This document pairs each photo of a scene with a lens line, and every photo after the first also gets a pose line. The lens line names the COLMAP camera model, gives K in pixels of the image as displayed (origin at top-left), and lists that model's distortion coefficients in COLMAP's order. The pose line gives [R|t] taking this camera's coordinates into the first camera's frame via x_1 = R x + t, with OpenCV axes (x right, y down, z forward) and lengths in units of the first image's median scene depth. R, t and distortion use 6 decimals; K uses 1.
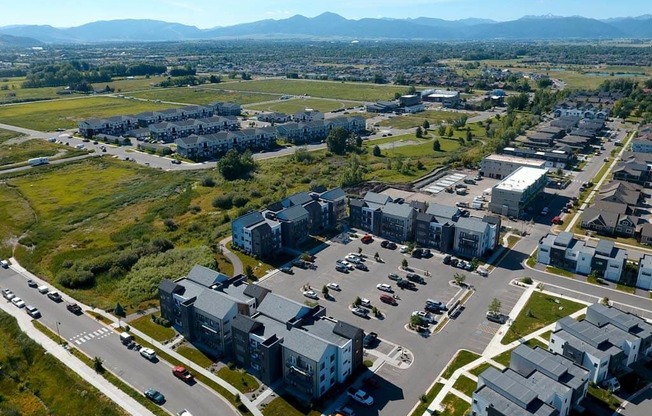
lens RADIAL K [[489.2, 0, 326.1], [0, 489.2, 188.7], [0, 0, 1]] dist [0.000394, 0.000151]
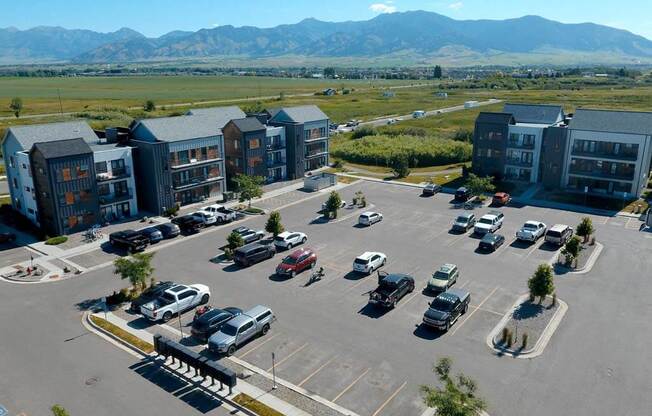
lens RADIAL K [[489.2, 0, 326.1], [0, 489.2, 188.7], [0, 0, 1]] dist [0.000394, 0.000151]
pose [[-0.004936, 0.248513, -0.968616, 0.389050], [-0.283946, 0.928410, 0.239645, 0.078249], [0.958827, 0.276218, 0.065982, 0.854619]]
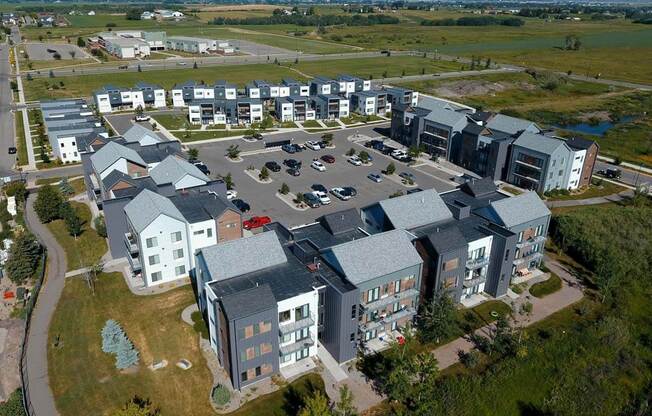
lens RADIAL K [[486.7, 0, 300.3], [0, 486.7, 208.6], [0, 0, 1]] dist [0.001211, -0.003640]
pose [[-0.911258, -0.163542, 0.377973, -0.165207], [0.119989, 0.772528, 0.623541, -0.245522], [-0.393969, 0.613559, -0.684349, 1.488448]]
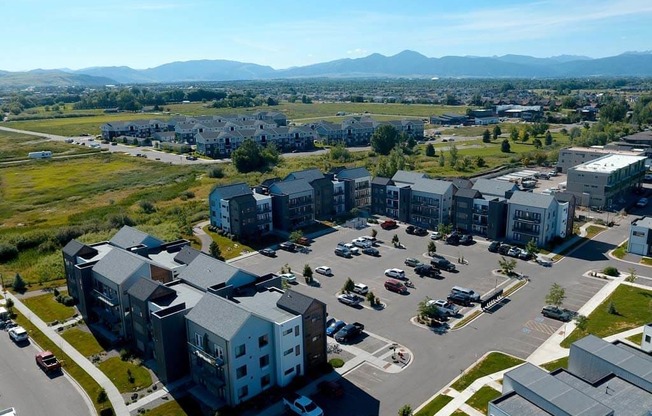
lens RADIAL K [[522.5, 0, 348.8], [0, 522.5, 207.7], [0, 0, 1]] dist [0.002055, -0.003646]
pose [[0.994519, 0.019410, -0.102738, 0.116879], [-0.025071, 0.998220, -0.054108, 0.137486], [0.101505, 0.056387, 0.993236, 0.231133]]
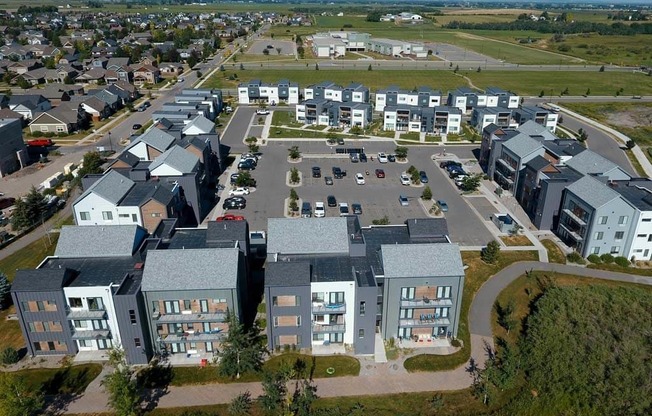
lens RADIAL K [[486.0, 0, 326.0], [0, 486.0, 208.0], [0, 0, 1]] dist [0.000186, -0.003627]
pose [[-0.637229, -0.307454, 0.706690, -0.386630], [0.217439, 0.807997, 0.547596, -0.190040], [-0.739364, 0.502606, -0.448027, 1.297256]]
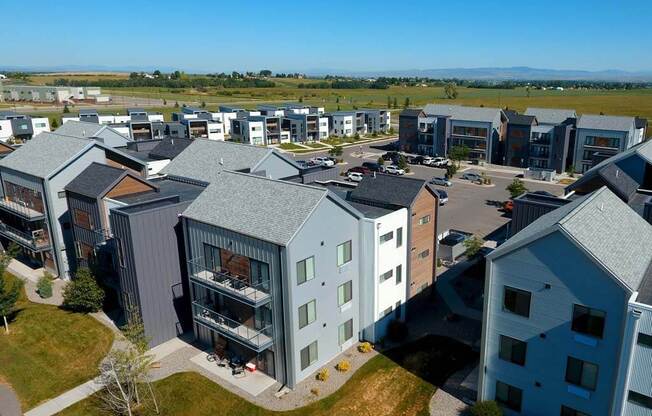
lens RADIAL K [[485.7, 0, 394.2], [0, 485.7, 206.7], [0, 0, 1]] dist [0.000075, -0.002088]
pose [[-0.999265, -0.000043, -0.038321, 0.090237], [-0.020277, 0.849137, 0.527783, -0.082037], [0.032517, 0.528173, -0.848514, 1.402542]]
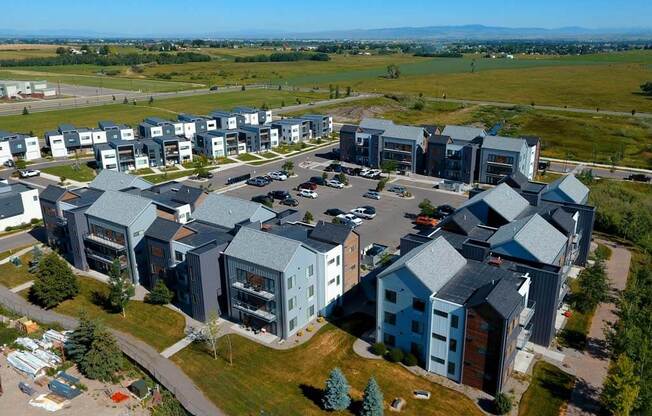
lens RADIAL K [[522.5, 0, 348.8], [0, 522.5, 207.7], [0, 0, 1]] dist [0.002055, -0.003646]
pose [[-0.998167, 0.020828, -0.056815, 0.094321], [-0.015519, 0.819383, 0.573036, -0.239217], [0.058489, 0.572868, -0.817558, 1.553922]]
